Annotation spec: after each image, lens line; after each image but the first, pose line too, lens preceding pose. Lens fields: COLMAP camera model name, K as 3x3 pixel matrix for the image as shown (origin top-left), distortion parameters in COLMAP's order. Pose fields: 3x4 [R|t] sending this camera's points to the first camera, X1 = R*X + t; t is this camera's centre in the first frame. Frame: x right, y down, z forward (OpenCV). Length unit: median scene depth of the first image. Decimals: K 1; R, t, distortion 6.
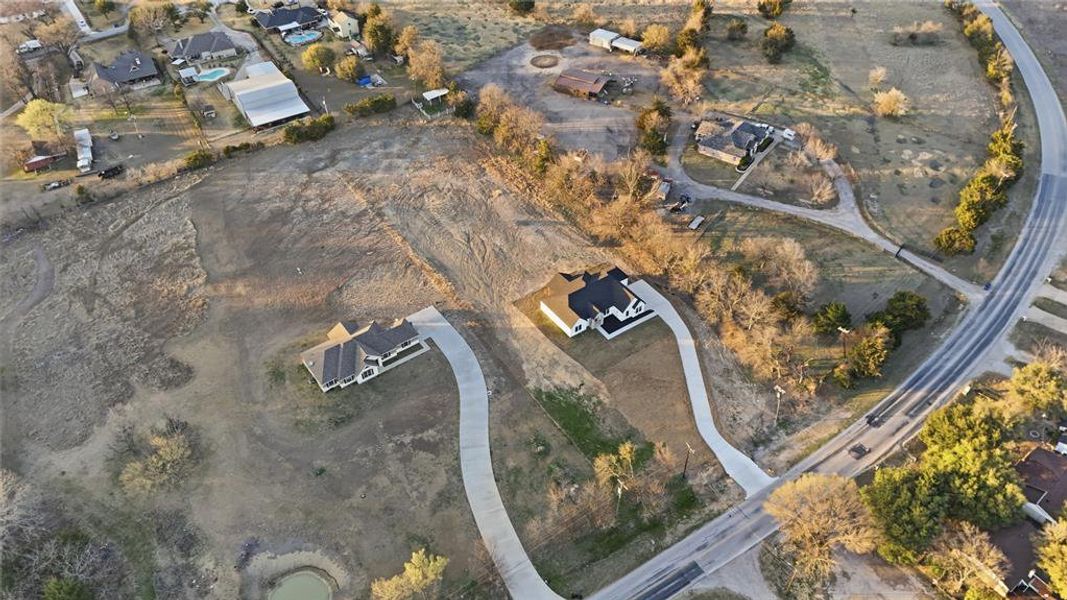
lens RADIAL K [[786.2, 0, 533.2], [0, 786.2, 300.2], [0, 0, 1]] dist [0.038914, -0.011340]
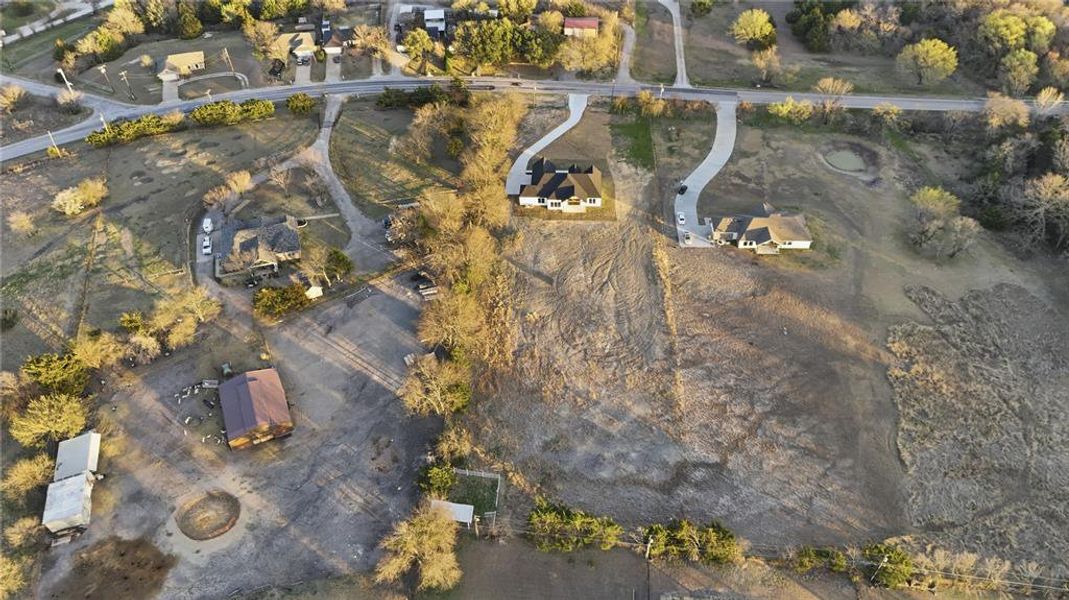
lens RADIAL K [[787.7, 0, 531.6], [0, 787.7, 300.9], [0, 0, 1]] dist [0.038914, -0.011340]
pose [[-0.792265, -0.401925, 0.459099, -0.455336], [0.427645, 0.170938, 0.887637, -0.948937], [-0.435241, 0.899576, 0.036453, 1.030326]]
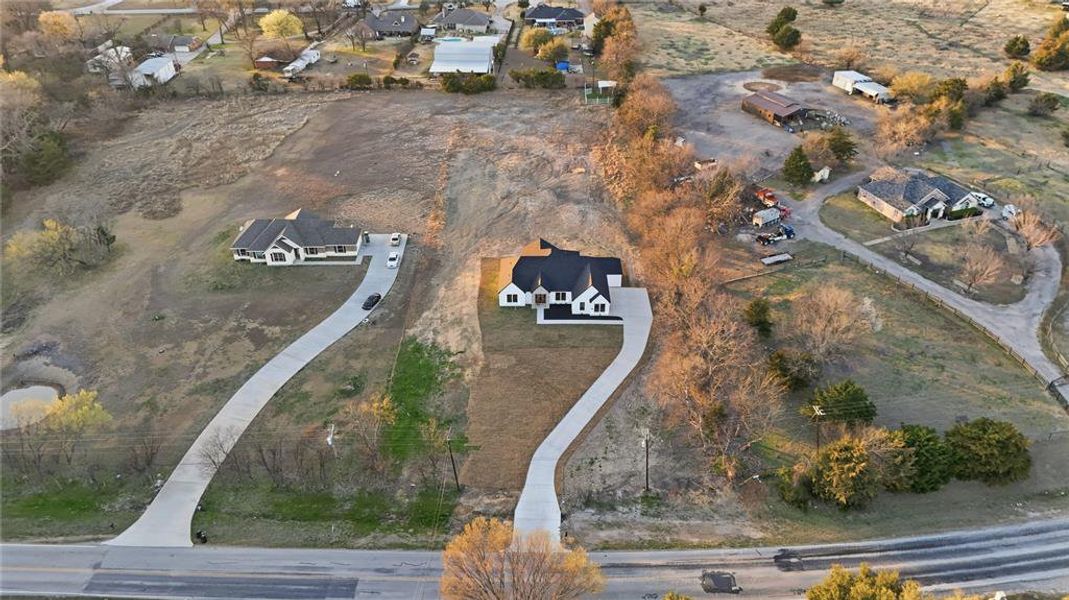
lens RADIAL K [[787.7, 0, 536.6], [0, 787.7, 297.0], [0, 0, 1]] dist [0.038914, -0.011340]
pose [[0.820639, 0.310973, -0.479424, 0.394672], [-0.385840, 0.920381, -0.063454, 0.065503], [0.421520, 0.237054, 0.875286, 0.290297]]
